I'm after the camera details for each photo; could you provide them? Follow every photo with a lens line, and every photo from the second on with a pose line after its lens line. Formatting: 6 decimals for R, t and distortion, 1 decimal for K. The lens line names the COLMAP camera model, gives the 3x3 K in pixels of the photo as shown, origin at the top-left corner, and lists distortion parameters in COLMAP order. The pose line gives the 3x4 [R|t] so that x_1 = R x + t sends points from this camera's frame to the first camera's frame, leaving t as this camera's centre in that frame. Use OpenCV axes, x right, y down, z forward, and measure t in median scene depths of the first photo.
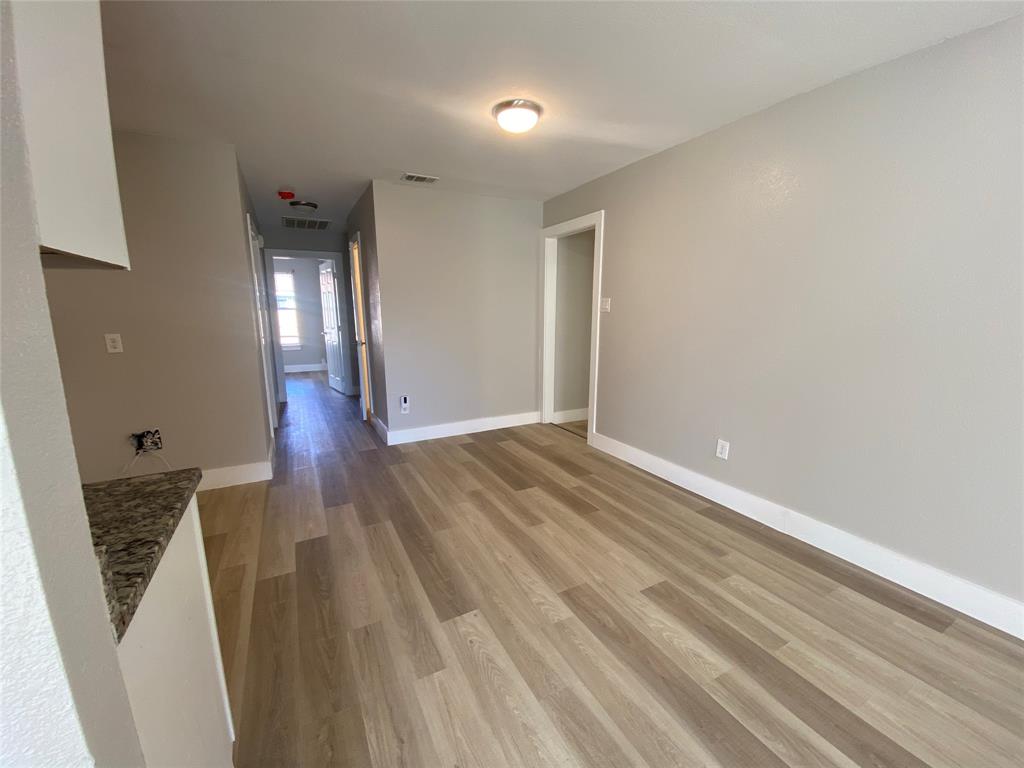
lens RADIAL K [[414.3, 0, 506.9], [0, 414.3, 382.5], [0, 0, 1]] dist [0.022686, -0.022132]
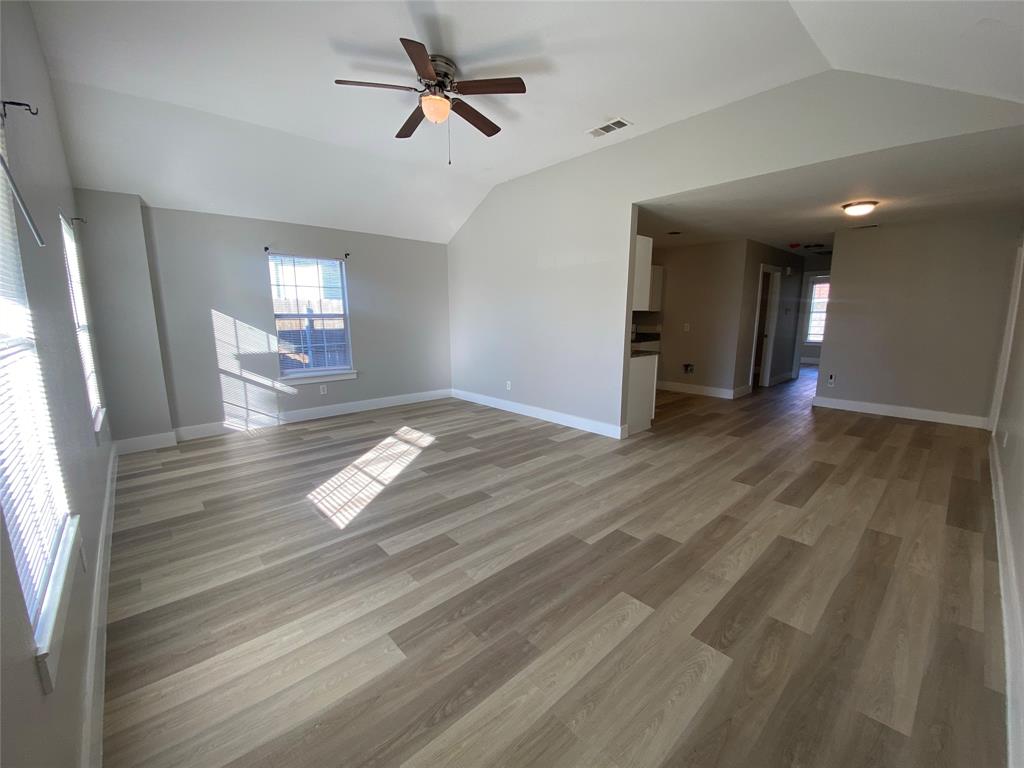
lens RADIAL K [[411.2, 0, 510.4], [0, 411.2, 383.8], [0, 0, 1]] dist [0.022839, -0.020569]
pose [[0.254612, 0.174259, -0.951213, 1.157758], [-0.168824, 0.976535, 0.133709, 0.081031], [0.952193, 0.126544, 0.278056, -0.641662]]
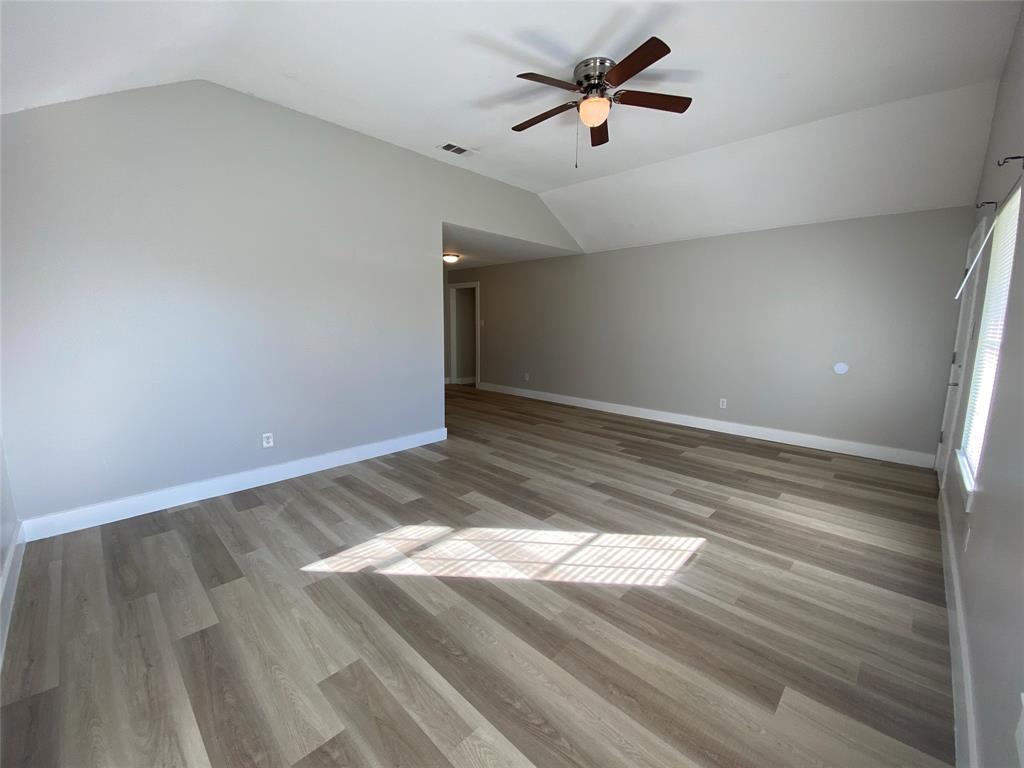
lens RADIAL K [[414.3, 0, 506.9], [0, 414.3, 382.5], [0, 0, 1]] dist [0.022686, -0.022132]
pose [[0.949237, -0.027617, 0.313346, -0.424165], [0.037368, 0.998985, -0.025156, 0.241671], [-0.312333, 0.035589, 0.949306, -1.438027]]
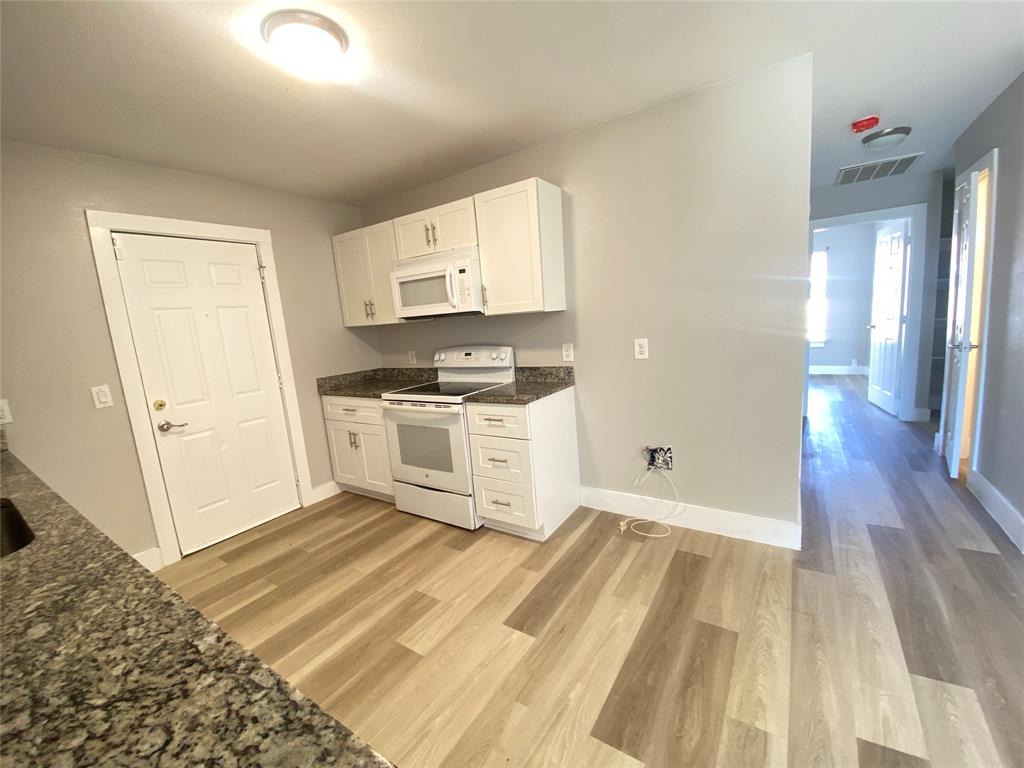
lens RADIAL K [[411.2, 0, 510.4], [0, 411.2, 383.8], [0, 0, 1]] dist [0.022839, -0.020569]
pose [[0.479086, 0.103522, -0.871642, -0.251235], [-0.080664, 0.994011, 0.073719, -0.056343], [0.874054, 0.034993, 0.484568, 0.274473]]
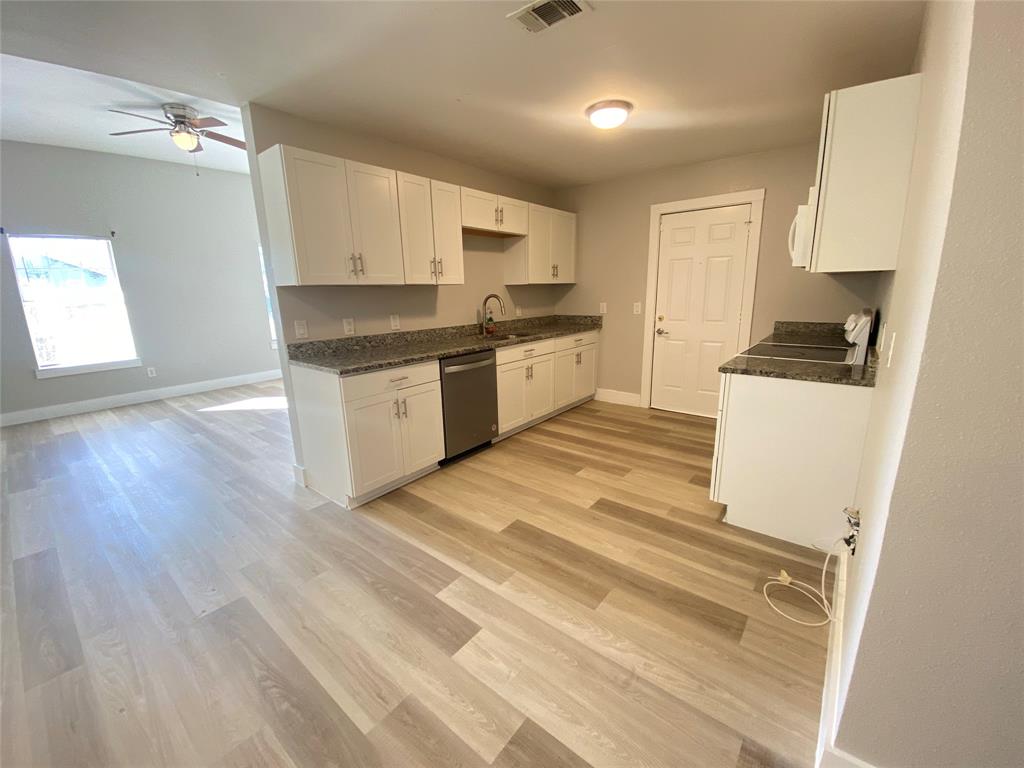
lens RADIAL K [[411.2, 0, 510.4], [0, 411.2, 383.8], [0, 0, 1]] dist [0.022839, -0.020569]
pose [[-0.917146, 0.118427, -0.380549, -0.266088], [-0.039161, 0.923434, 0.381754, -0.217134], [0.396622, 0.365027, -0.842287, 1.171242]]
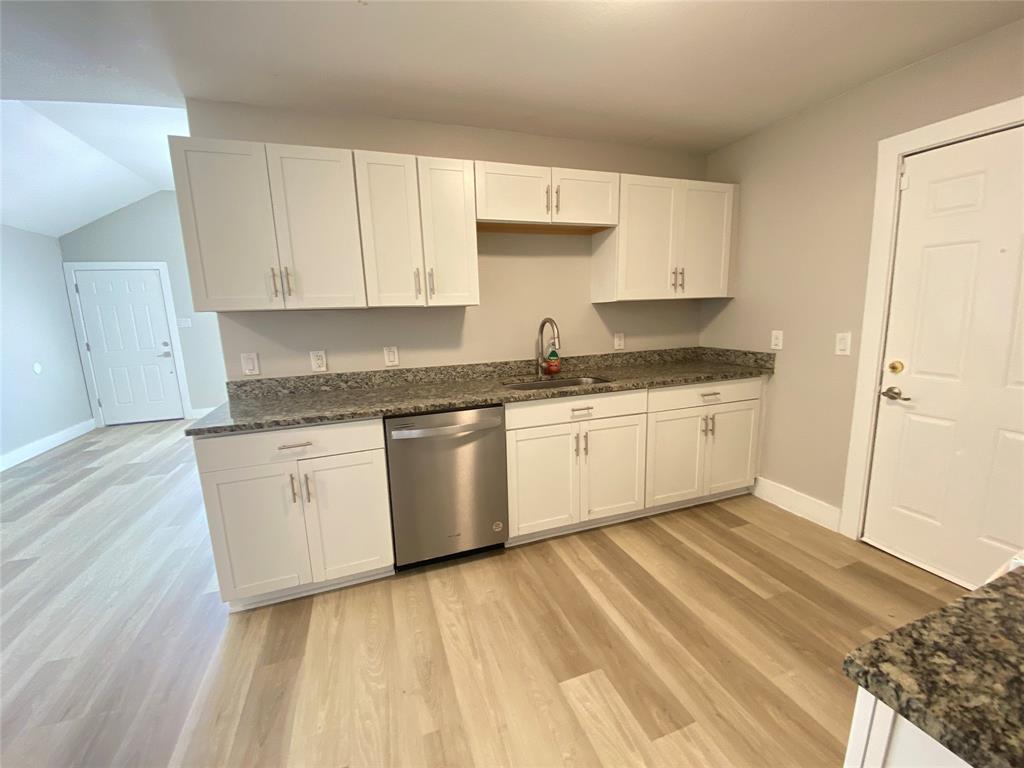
lens RADIAL K [[414.3, 0, 506.9], [0, 414.3, 382.5], [0, 0, 1]] dist [0.022686, -0.022132]
pose [[-0.989060, 0.018394, 0.146361, -0.789972], [0.066914, 0.940185, 0.334027, -0.148827], [-0.131463, 0.340166, -0.931131, 0.819604]]
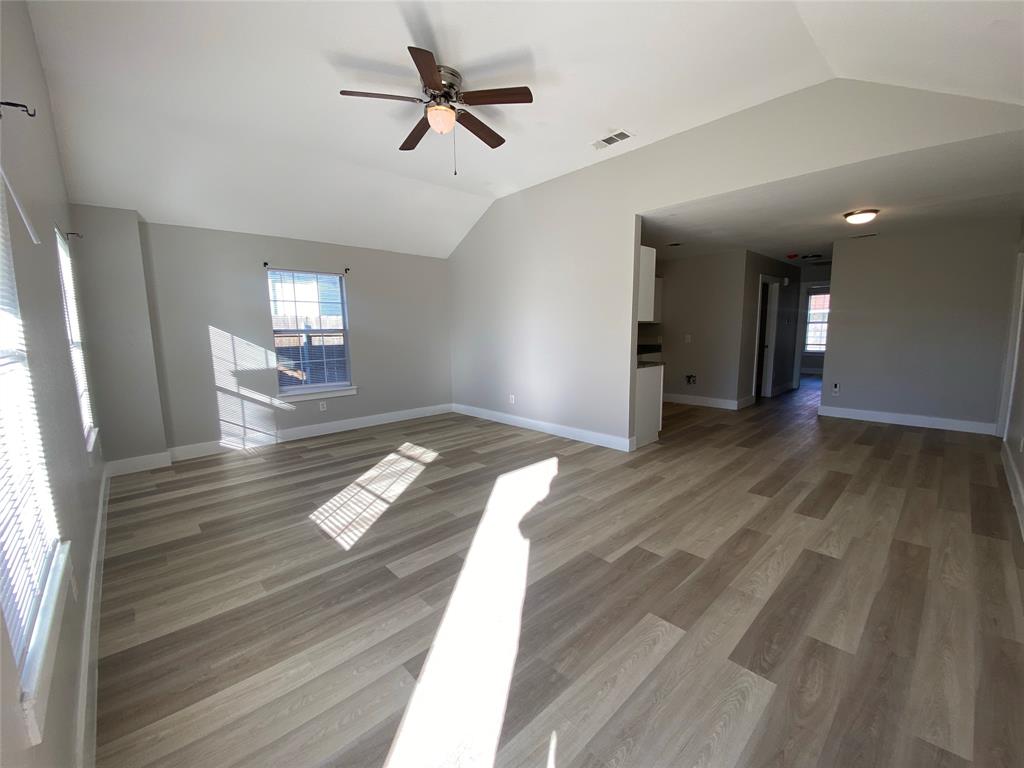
lens RADIAL K [[411.2, 0, 510.4], [0, 411.2, 383.8], [0, 0, 1]] dist [0.022839, -0.020569]
pose [[0.267240, 0.134432, -0.954207, 1.122496], [-0.155653, 0.983240, 0.094930, 0.099264], [0.950976, 0.123156, 0.283686, -0.665056]]
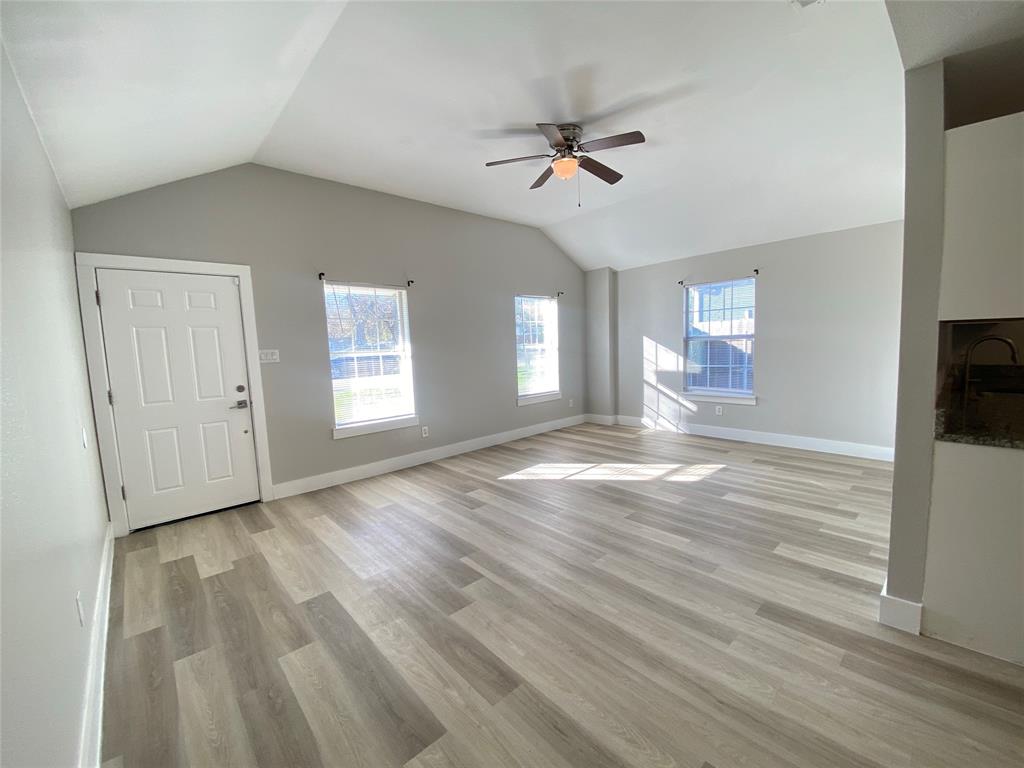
lens RADIAL K [[408.9, 0, 509.0], [0, 408.9, 384.0], [0, 0, 1]] dist [0.045894, -0.032468]
pose [[-0.966159, 0.071842, -0.247743, 0.552155], [0.003857, 0.964348, 0.264609, -0.120713], [0.257920, 0.254699, -0.931990, 0.552618]]
